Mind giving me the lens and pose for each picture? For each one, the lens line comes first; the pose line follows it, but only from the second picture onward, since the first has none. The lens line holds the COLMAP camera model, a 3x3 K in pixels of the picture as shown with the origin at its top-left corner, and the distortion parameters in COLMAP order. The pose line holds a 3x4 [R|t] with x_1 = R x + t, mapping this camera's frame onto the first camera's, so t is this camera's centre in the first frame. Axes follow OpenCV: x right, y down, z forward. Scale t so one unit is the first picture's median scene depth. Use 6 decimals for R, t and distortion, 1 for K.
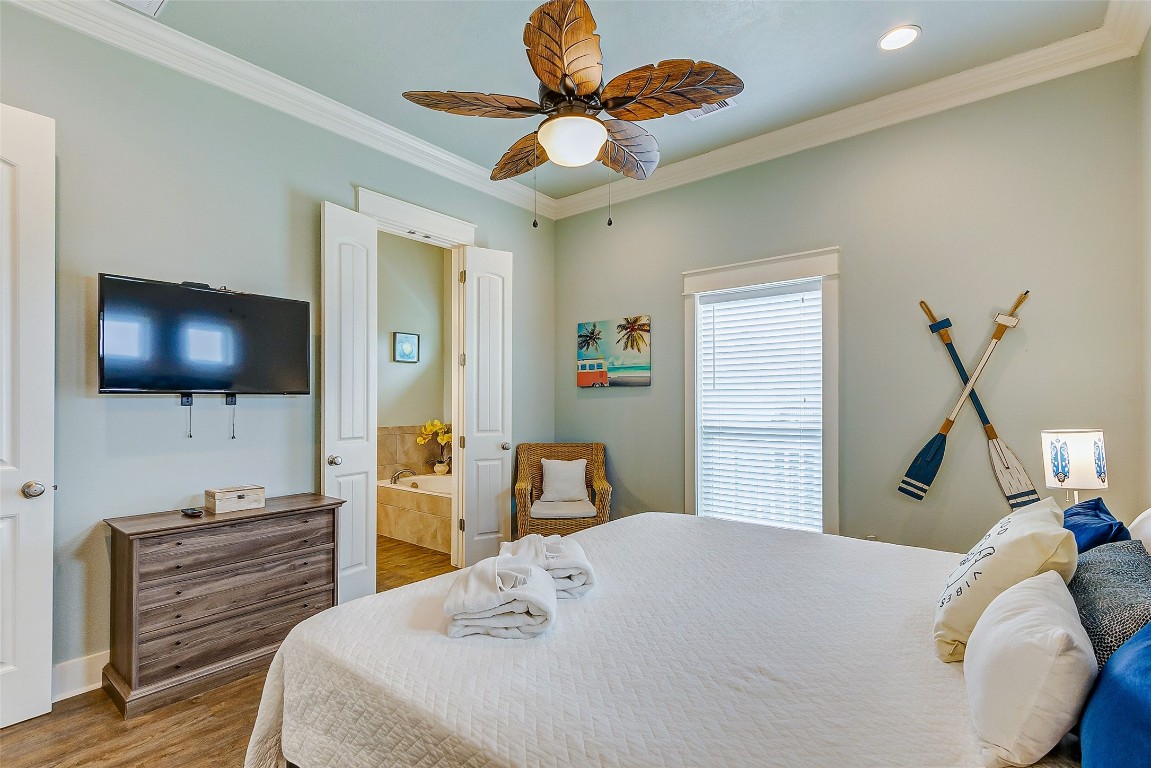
lens RADIAL K [[549.8, 0, 569.6], [0, 549.8, 399.1], [0, 0, 1]] dist [0.001107, -0.001786]
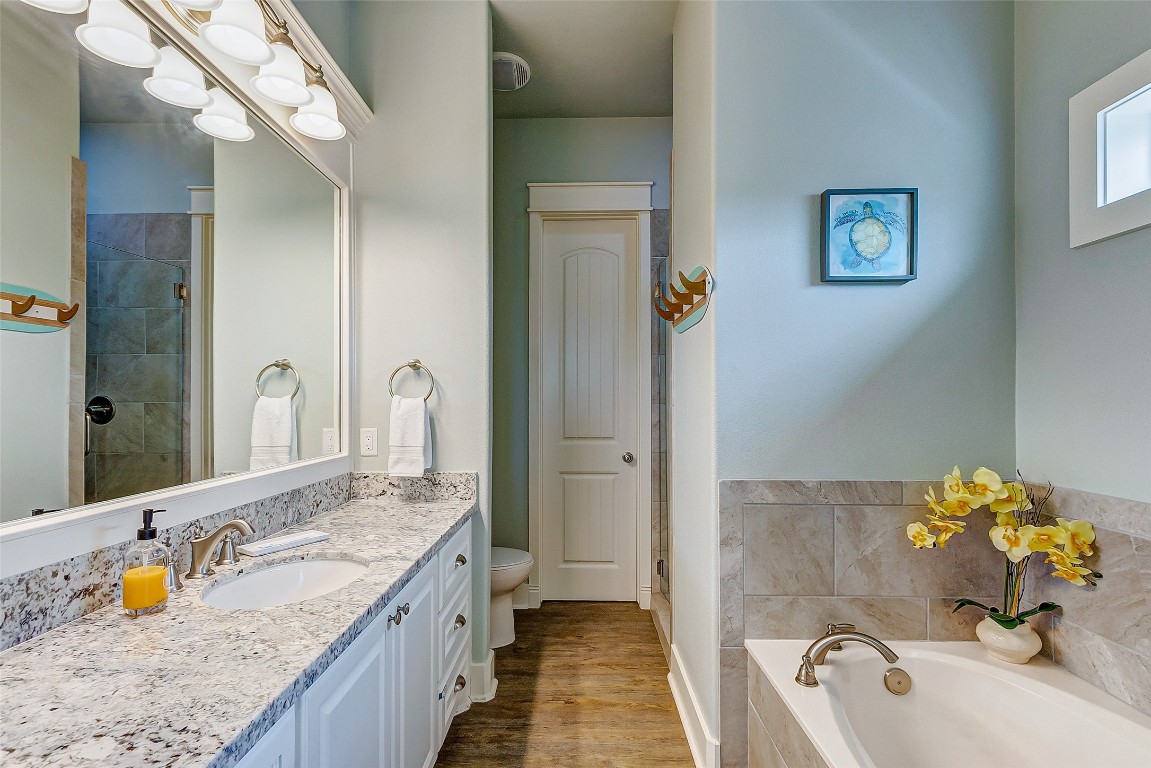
lens RADIAL K [[534.2, 0, 551.9], [0, 534.2, 401.9], [0, 0, 1]] dist [0.002047, -0.000158]
pose [[0.605853, -0.004899, -0.795562, -0.157822], [0.005080, 0.999984, -0.002289, 0.002226], [0.795561, -0.002655, 0.605868, 0.653836]]
